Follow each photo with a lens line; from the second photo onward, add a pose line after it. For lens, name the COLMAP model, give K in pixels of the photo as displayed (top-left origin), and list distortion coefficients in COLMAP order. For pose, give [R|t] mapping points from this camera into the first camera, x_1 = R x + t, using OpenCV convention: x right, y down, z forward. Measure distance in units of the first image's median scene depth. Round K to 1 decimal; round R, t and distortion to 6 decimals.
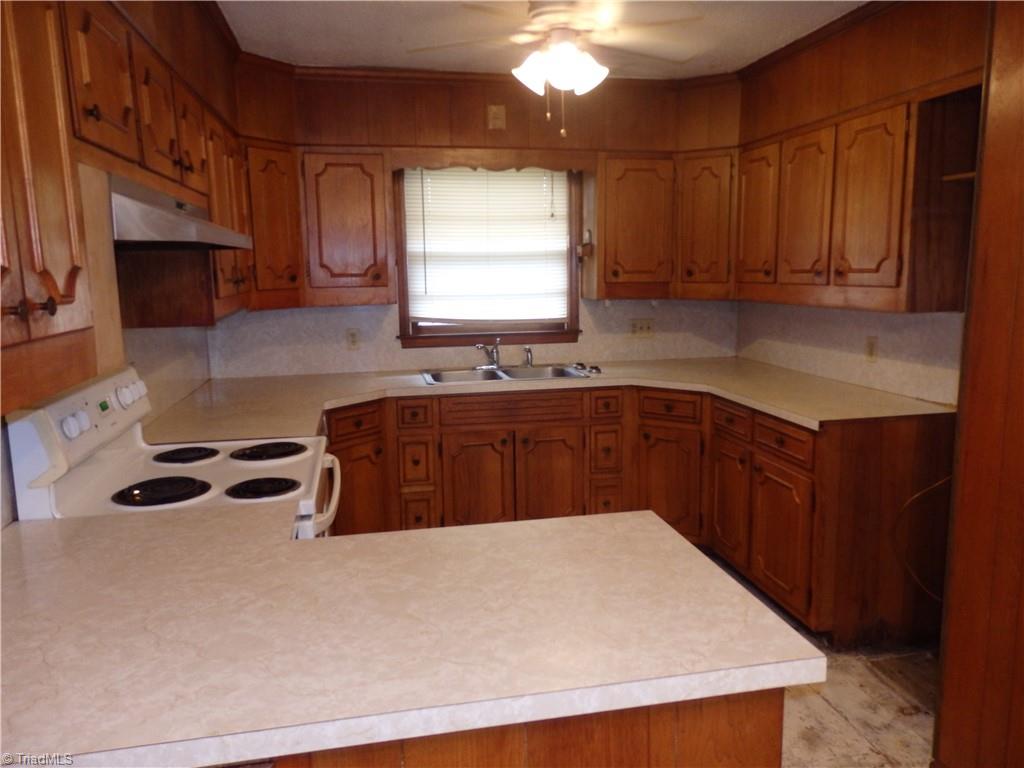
lens RADIAL K [[756.7, 0, 519.4], [0, 756.7, 387.5], [0, 0, 1]] dist [-0.001858, 0.013539]
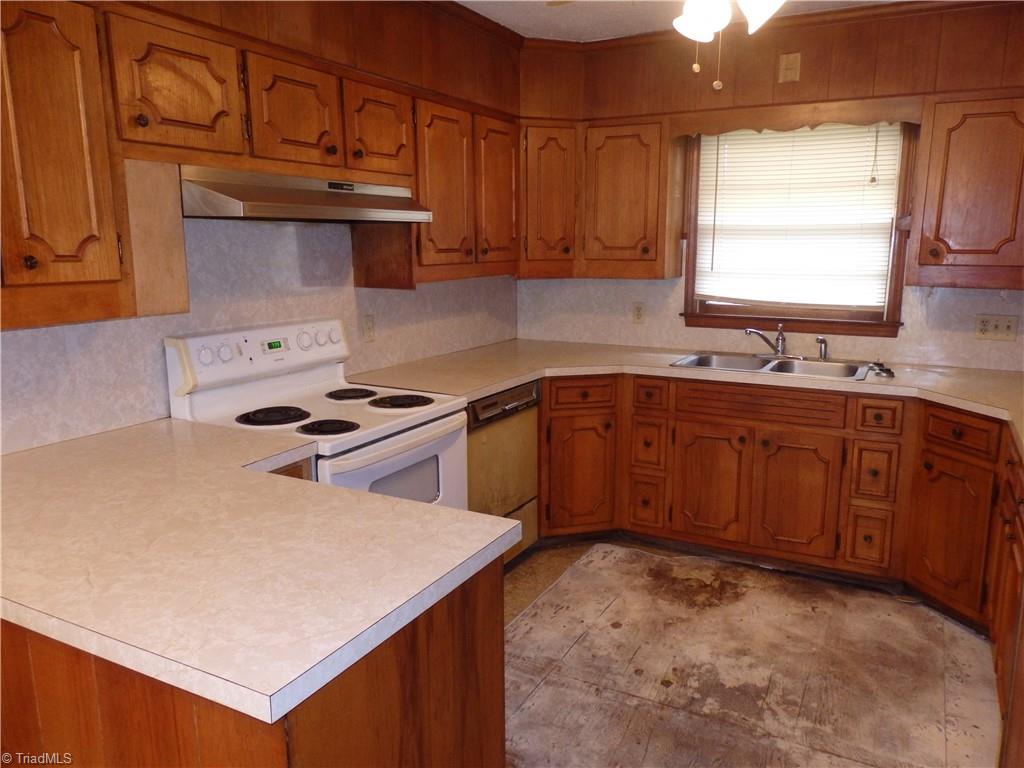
lens RADIAL K [[756.7, 0, 520.9], [0, 756.7, 380.3], [0, 0, 1]] dist [-0.001858, 0.013539]
pose [[0.773374, 0.129133, -0.620659, 0.318140], [-0.112326, 0.991456, 0.066317, -0.026710], [0.623919, 0.018428, 0.781271, 0.140191]]
